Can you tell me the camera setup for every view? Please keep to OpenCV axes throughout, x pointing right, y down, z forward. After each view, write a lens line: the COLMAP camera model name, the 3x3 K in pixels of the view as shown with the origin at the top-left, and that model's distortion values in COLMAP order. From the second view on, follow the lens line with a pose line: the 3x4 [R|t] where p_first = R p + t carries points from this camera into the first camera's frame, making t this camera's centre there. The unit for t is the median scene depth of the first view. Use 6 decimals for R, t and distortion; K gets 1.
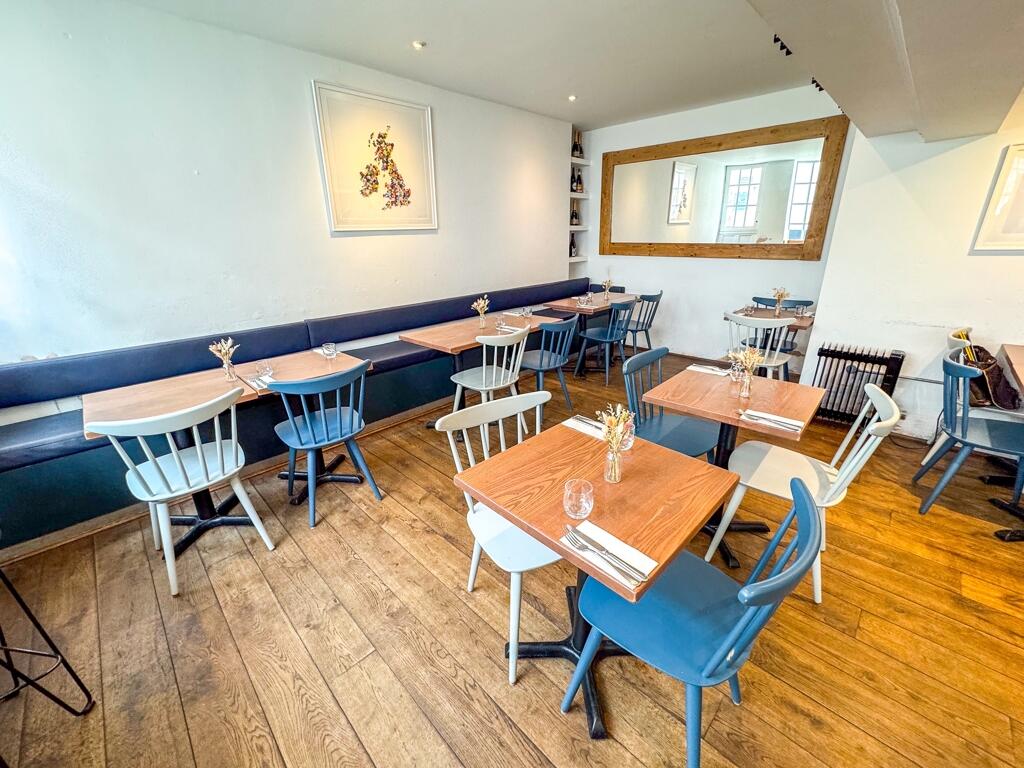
lens RADIAL K [[411.8, 0, 513.7], [0, 411.8, 384.0], [0, 0, 1]] dist [0.002328, 0.000660]
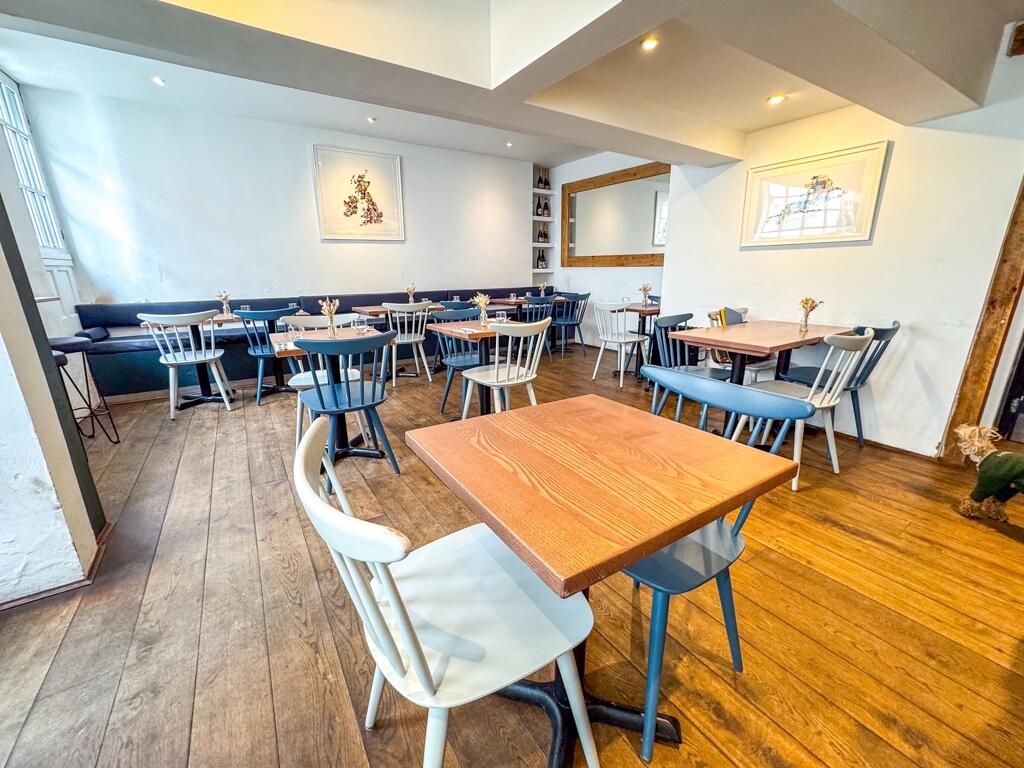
lens RADIAL K [[411.8, 0, 508.4], [0, 411.8, 383.5], [0, 0, 1]] dist [0.002328, 0.000660]
pose [[0.975927, 0.069048, -0.206878, 0.395729], [-0.084353, 0.994242, -0.066085, 0.135622], [0.201124, 0.081945, 0.976132, -0.199318]]
